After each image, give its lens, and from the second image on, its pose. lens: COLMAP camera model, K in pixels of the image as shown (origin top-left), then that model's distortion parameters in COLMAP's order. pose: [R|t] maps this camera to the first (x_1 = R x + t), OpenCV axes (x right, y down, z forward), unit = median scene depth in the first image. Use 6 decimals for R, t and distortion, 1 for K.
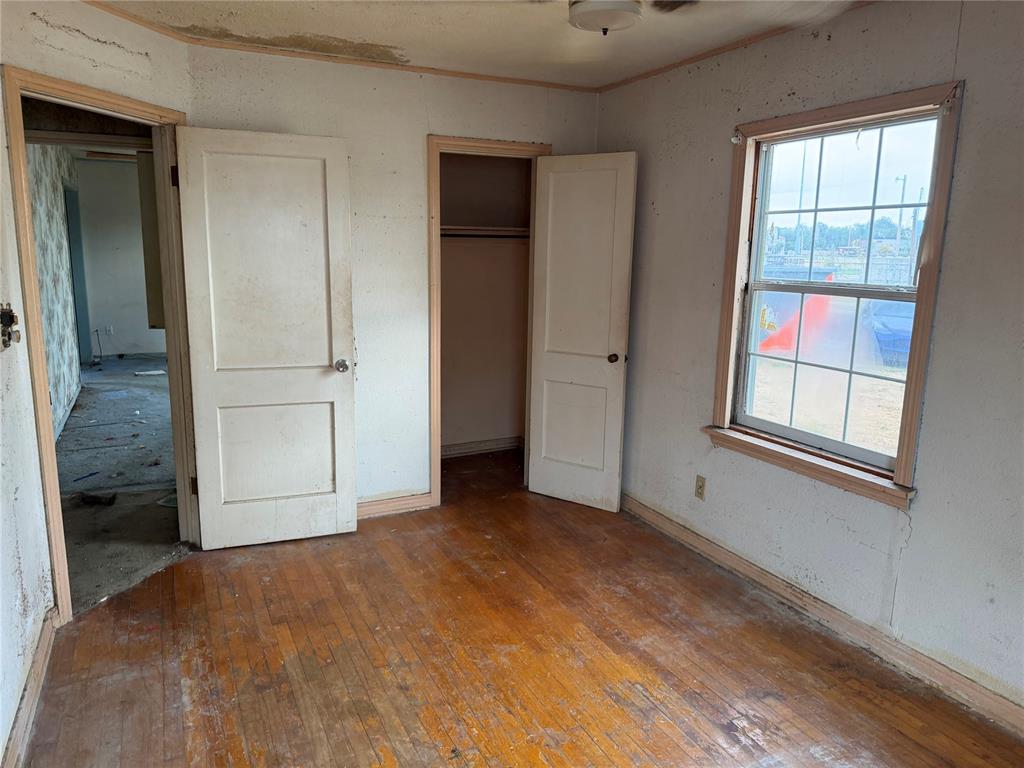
lens RADIAL K [[722.9, 0, 510.5], [0, 722.9, 389.3], [0, 0, 1]] dist [0.077654, -0.079618]
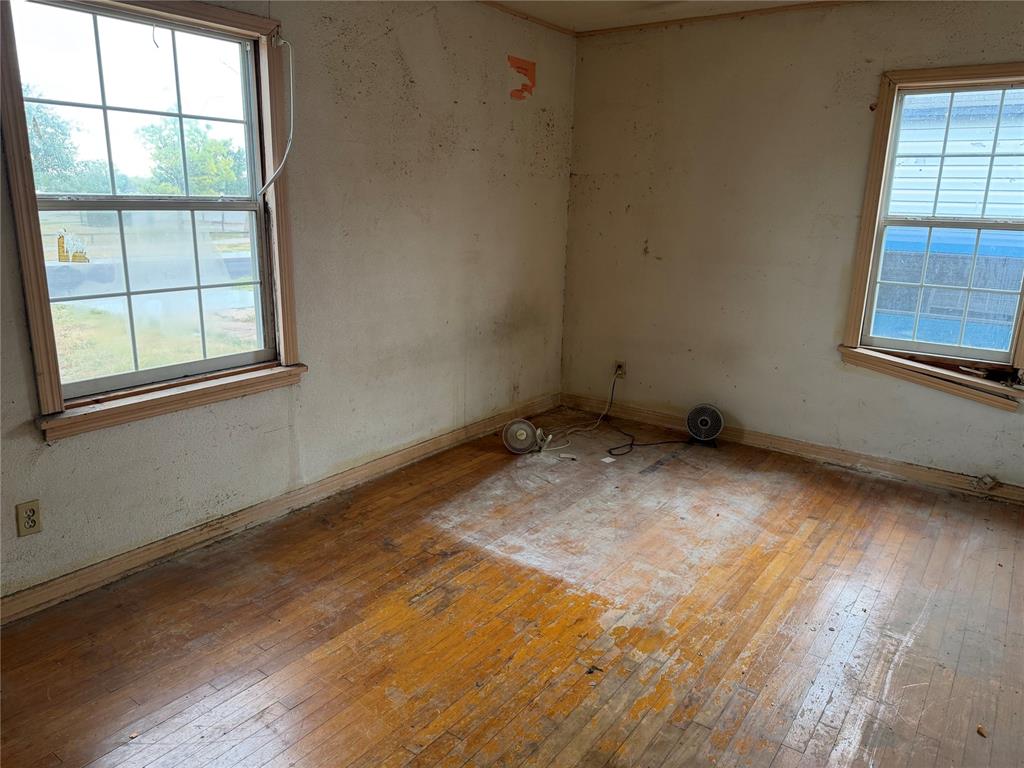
lens RADIAL K [[722.9, 0, 510.0], [0, 722.9, 382.9], [0, 0, 1]] dist [0.077654, -0.079618]
pose [[-0.469649, -0.243710, 0.848549, -0.617547], [0.137501, 0.929223, 0.342983, -0.189746], [-0.872080, 0.277758, -0.402899, 1.096062]]
